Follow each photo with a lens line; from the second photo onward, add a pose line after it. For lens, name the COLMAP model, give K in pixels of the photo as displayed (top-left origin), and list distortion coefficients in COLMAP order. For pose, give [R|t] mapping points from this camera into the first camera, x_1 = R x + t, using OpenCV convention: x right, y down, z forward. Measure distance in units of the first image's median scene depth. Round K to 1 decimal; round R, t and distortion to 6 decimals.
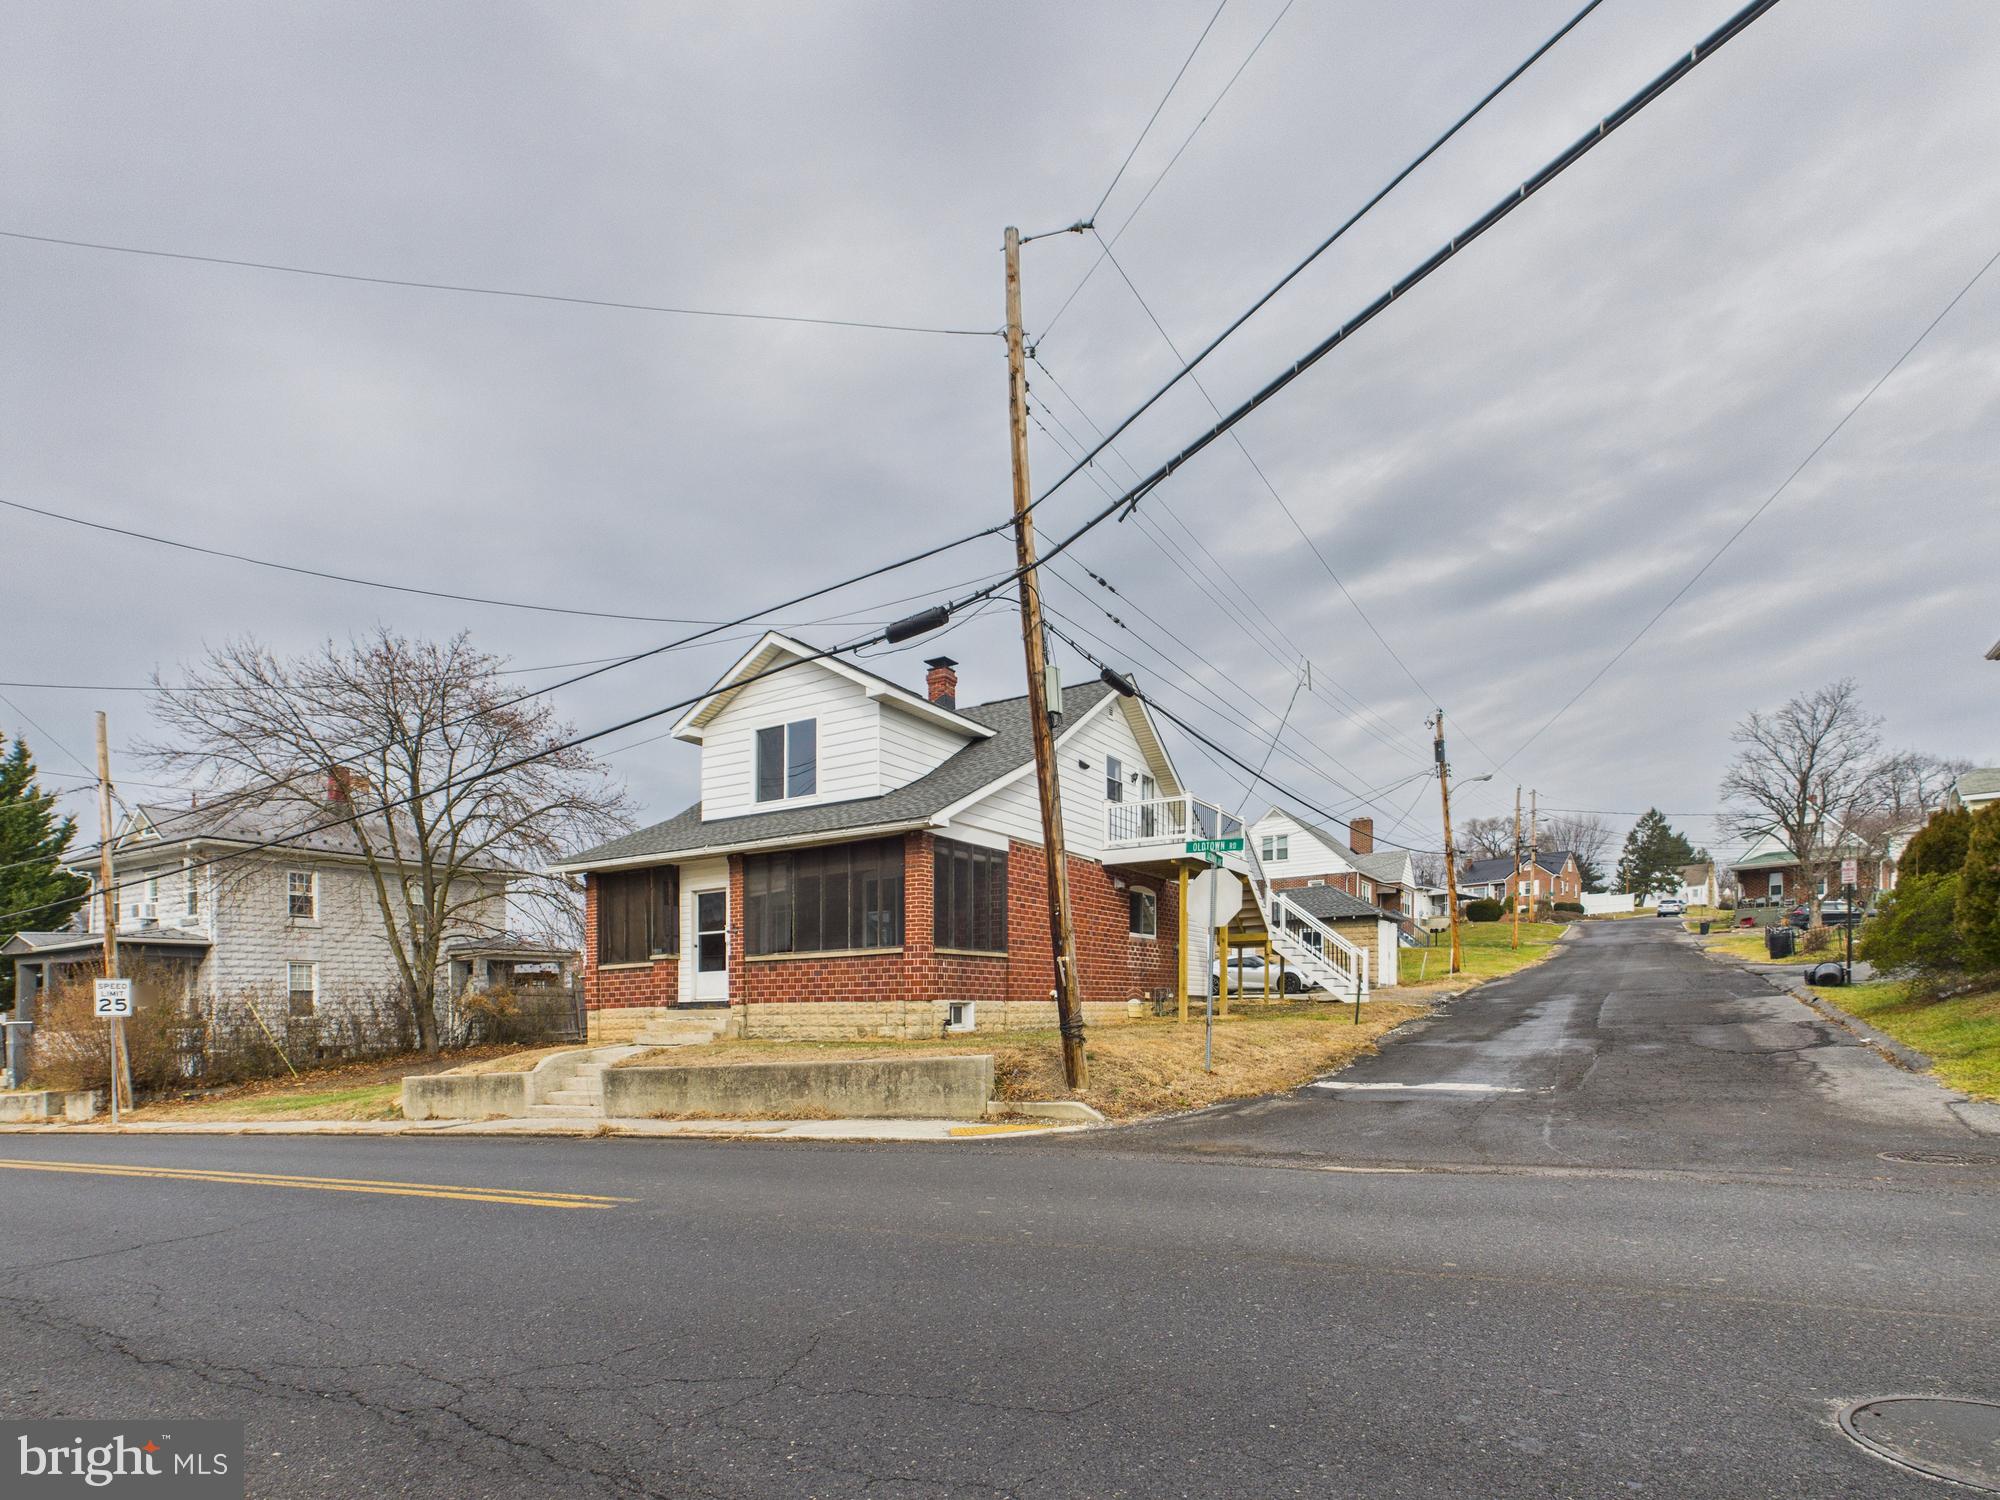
lens RADIAL K [[1098.5, 0, 1000.0], [0, 1098.5, 750.0], [0, 0, 1]] dist [0.003059, 0.000597]
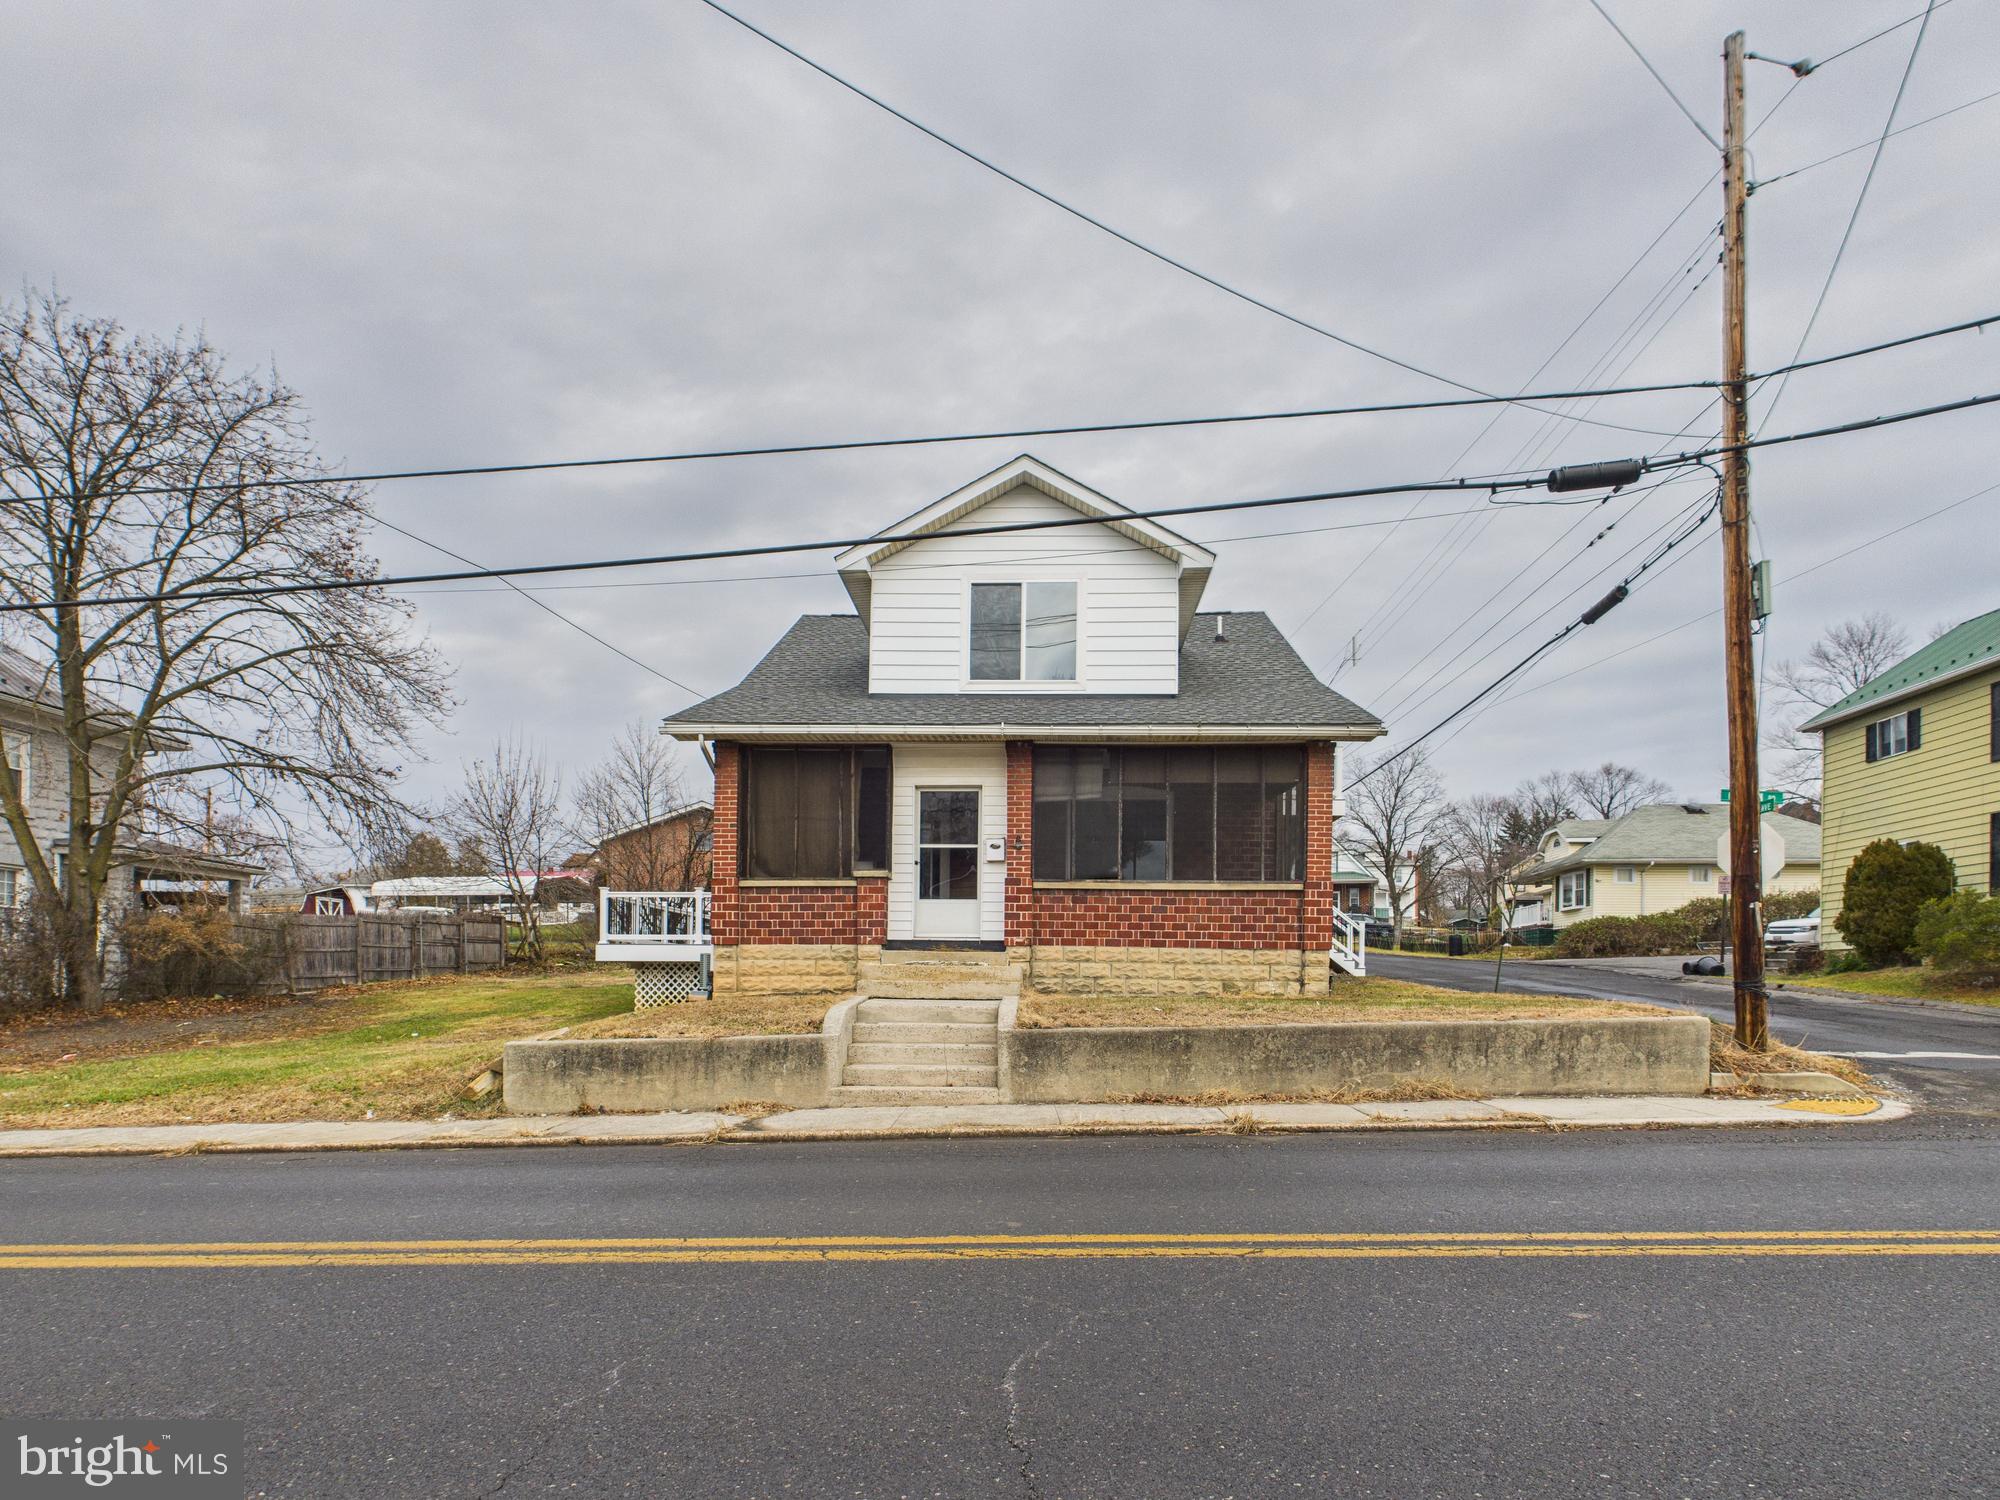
lens RADIAL K [[1054.5, 0, 1001.3], [0, 1054.5, 778.7], [0, 0, 1]] dist [0.001521, -0.000174]
pose [[0.865585, 0.125501, 0.484780, -0.644198], [-0.142744, 0.989759, -0.001358, 0.133838], [-0.479986, -0.068024, 0.874635, 0.432786]]
